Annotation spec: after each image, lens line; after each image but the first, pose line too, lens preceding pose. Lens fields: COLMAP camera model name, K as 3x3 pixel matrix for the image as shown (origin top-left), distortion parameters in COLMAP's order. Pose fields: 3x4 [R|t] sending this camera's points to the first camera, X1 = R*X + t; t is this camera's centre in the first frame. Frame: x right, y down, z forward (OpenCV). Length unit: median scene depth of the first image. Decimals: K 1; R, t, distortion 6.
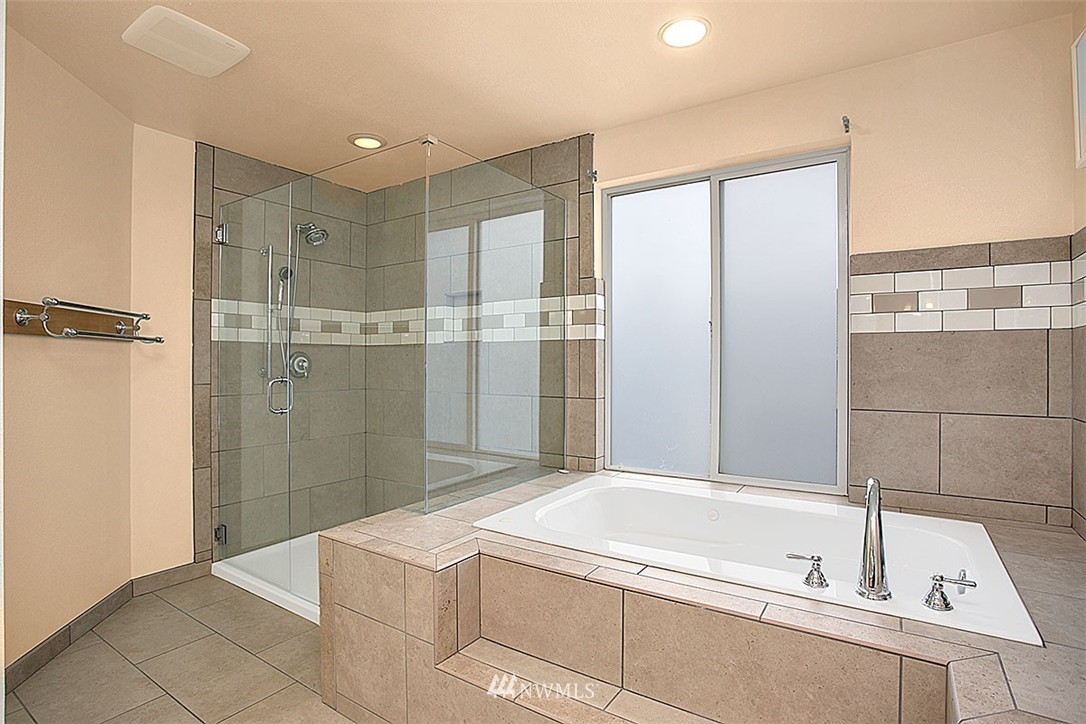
lens RADIAL K [[531.9, 0, 545.1], [0, 531.9, 361.9], [0, 0, 1]] dist [-0.077931, 0.037110]
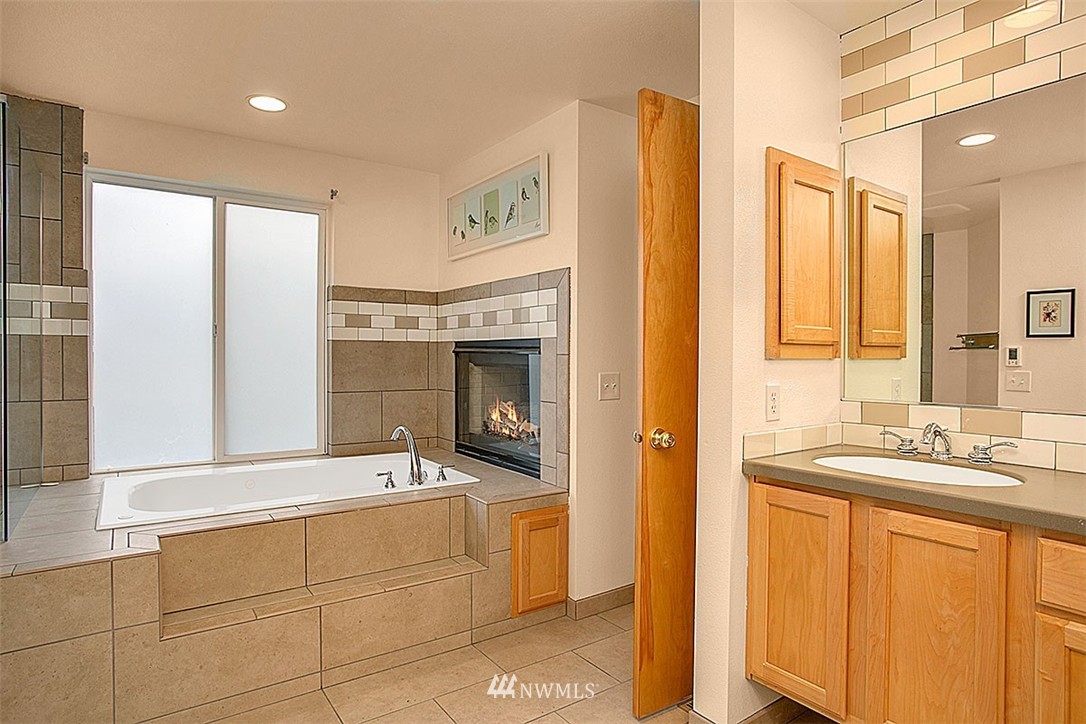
lens RADIAL K [[531.9, 0, 545.1], [0, 531.9, 361.9], [0, 0, 1]] dist [-0.077931, 0.037110]
pose [[0.386475, -0.010800, 0.922237, -0.544000], [-0.007194, 0.999866, 0.014724, -0.020450], [-0.922272, -0.012325, 0.386345, -0.112032]]
